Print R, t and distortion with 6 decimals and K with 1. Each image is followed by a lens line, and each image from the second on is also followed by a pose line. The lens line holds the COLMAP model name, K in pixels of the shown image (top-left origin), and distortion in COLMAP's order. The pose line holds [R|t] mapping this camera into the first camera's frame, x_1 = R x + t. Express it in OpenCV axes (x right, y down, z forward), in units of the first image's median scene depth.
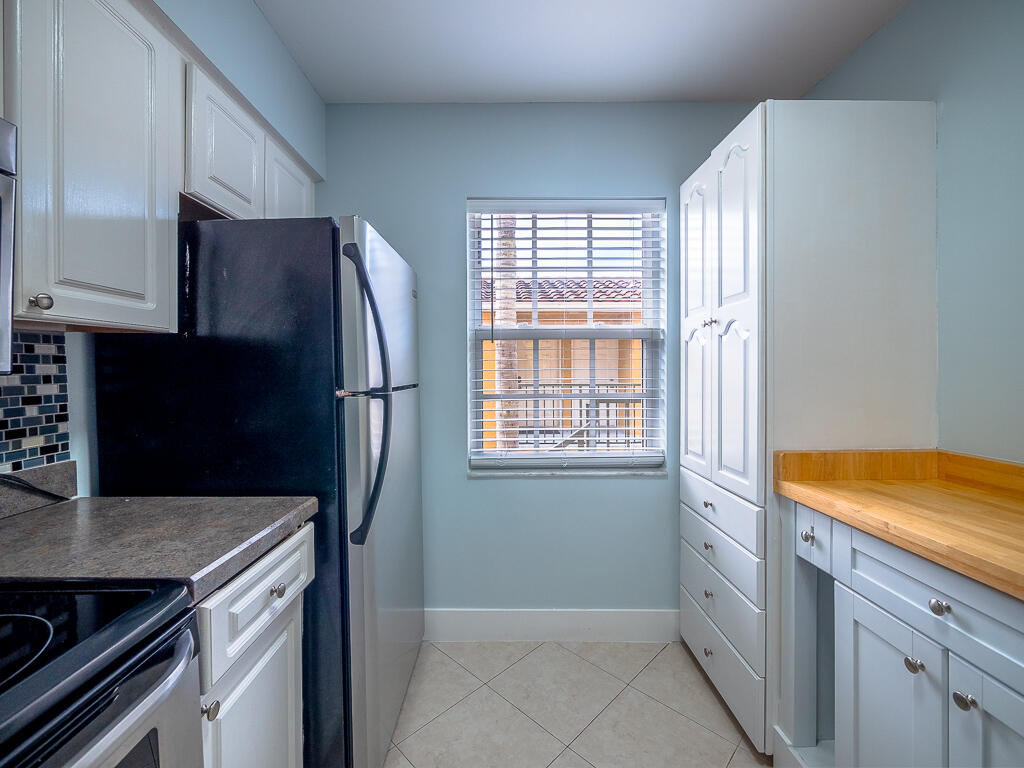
lens RADIAL K [[438.4, 0, 494.3], [0, 438.4, 376.7], [0, 0, 1]] dist [-0.007709, 0.000355]
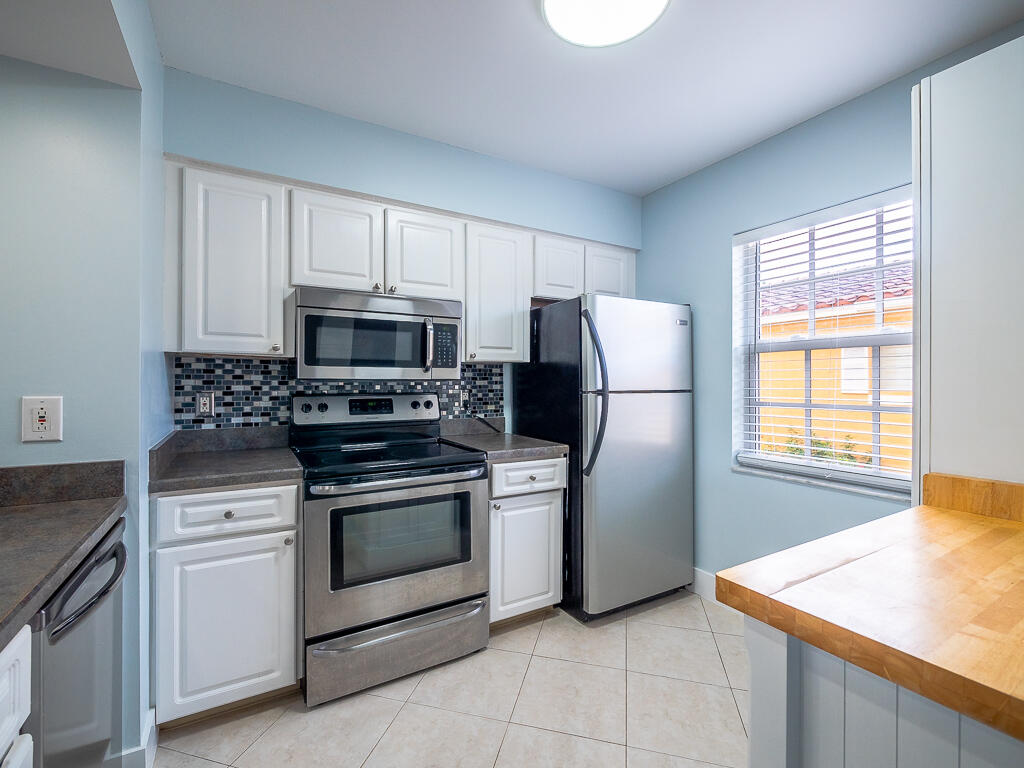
lens RADIAL K [[453.7, 0, 504.3], [0, 453.7, 379.8], [0, 0, 1]] dist [0.001446, 0.000239]
pose [[0.502795, 0.004255, -0.864395, 1.177032], [-0.015651, 0.999869, -0.004181, -0.000541], [0.864264, 0.015631, 0.502796, -0.253022]]
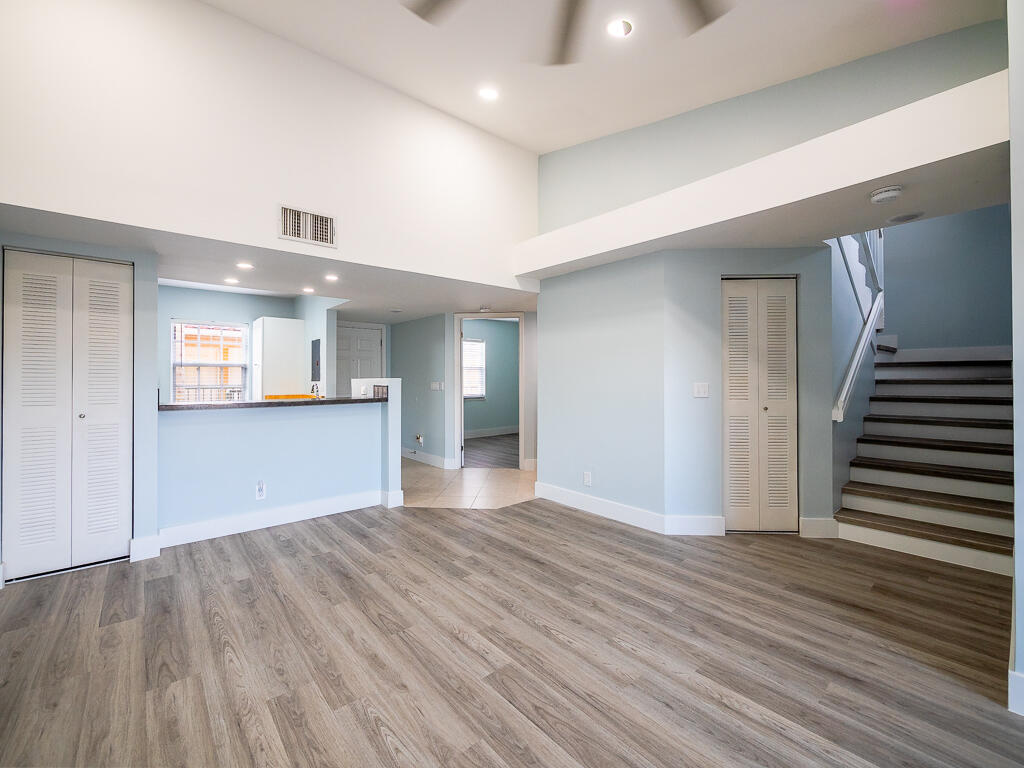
lens RADIAL K [[438.4, 0, 512.1], [0, 438.4, 377.7], [0, 0, 1]] dist [-0.007709, 0.000355]
pose [[0.750055, 0.000646, 0.661375, -0.479313], [0.006908, 0.999937, -0.008811, 0.052762], [-0.661339, 0.011177, 0.750004, -4.633048]]
